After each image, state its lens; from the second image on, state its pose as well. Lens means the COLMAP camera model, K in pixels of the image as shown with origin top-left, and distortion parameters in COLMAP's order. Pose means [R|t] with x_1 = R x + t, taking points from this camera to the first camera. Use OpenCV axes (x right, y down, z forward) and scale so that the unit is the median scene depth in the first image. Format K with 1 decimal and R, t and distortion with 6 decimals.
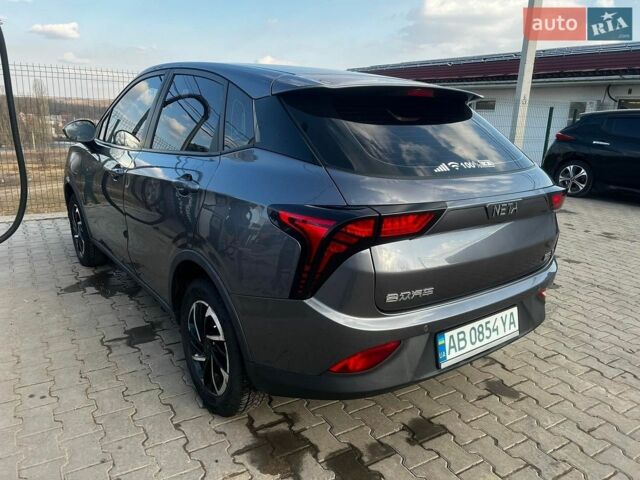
lens RADIAL K [[489.1, 0, 320.0], [0, 489.1, 240.0], [0, 0, 1]] dist [0.052103, -0.062821]
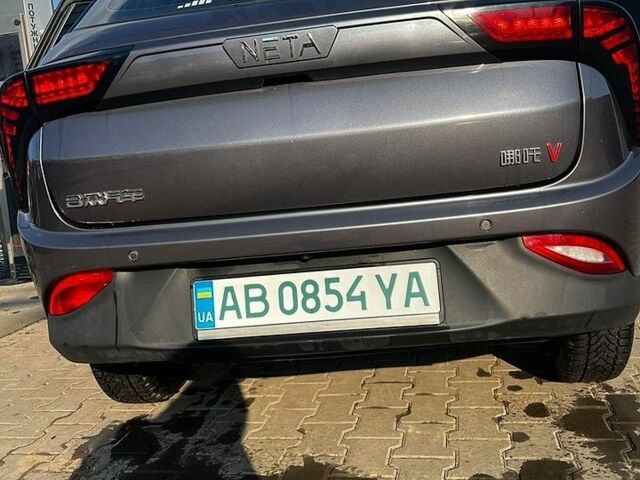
lens RADIAL K [[609.2, 0, 319.2], [0, 609.2, 230.3], [0, 0, 1]] dist [0.183452, -0.366587]
pose [[0.712102, -0.015976, -0.701894, 0.800102], [-0.058432, 0.994924, -0.081928, 0.171657], [0.699640, 0.099354, 0.707554, 0.533667]]
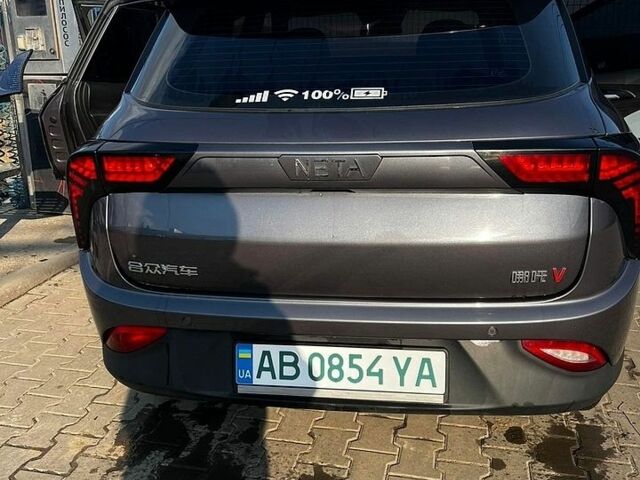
lens RADIAL K [[609.2, 0, 319.2], [0, 609.2, 230.3], [0, 0, 1]] dist [0.183452, -0.366587]
pose [[0.709264, 0.152334, -0.688287, 0.822594], [-0.136667, 0.987562, 0.077738, -0.040684], [0.691568, 0.038929, 0.721261, 0.419096]]
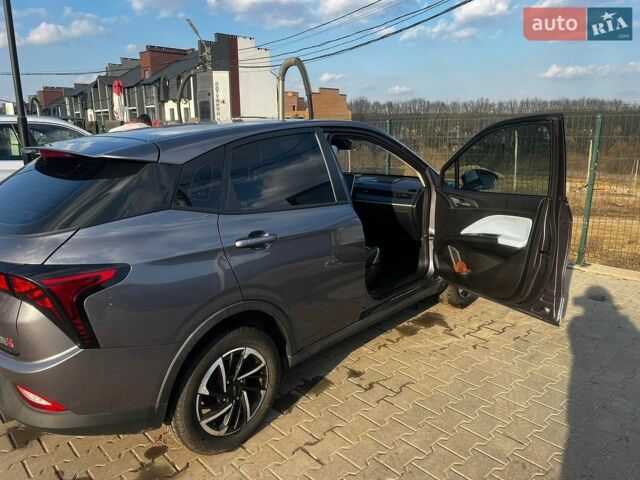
lens RADIAL K [[489.1, 0, 320.0], [0, 489.1, 240.0], [0, 0, 1]] dist [0.052103, -0.062821]
pose [[0.173046, 0.188520, -0.966703, 1.520635], [-0.237847, 0.960460, 0.144726, -0.440782], [0.955763, 0.204883, 0.211043, 1.459581]]
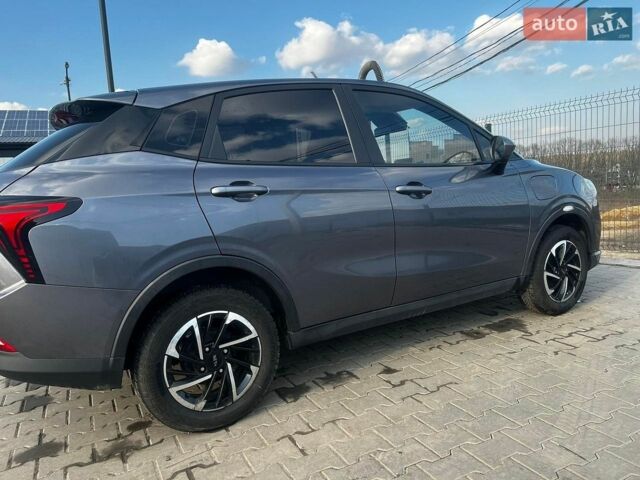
lens RADIAL K [[489.1, 0, 320.0], [0, 489.1, 240.0], [0, 0, 1]] dist [0.052103, -0.062821]
pose [[-0.102746, 0.085644, -0.991014, 1.398395], [-0.196841, 0.974834, 0.104654, -0.272713], [0.975037, 0.205825, -0.083302, 1.842755]]
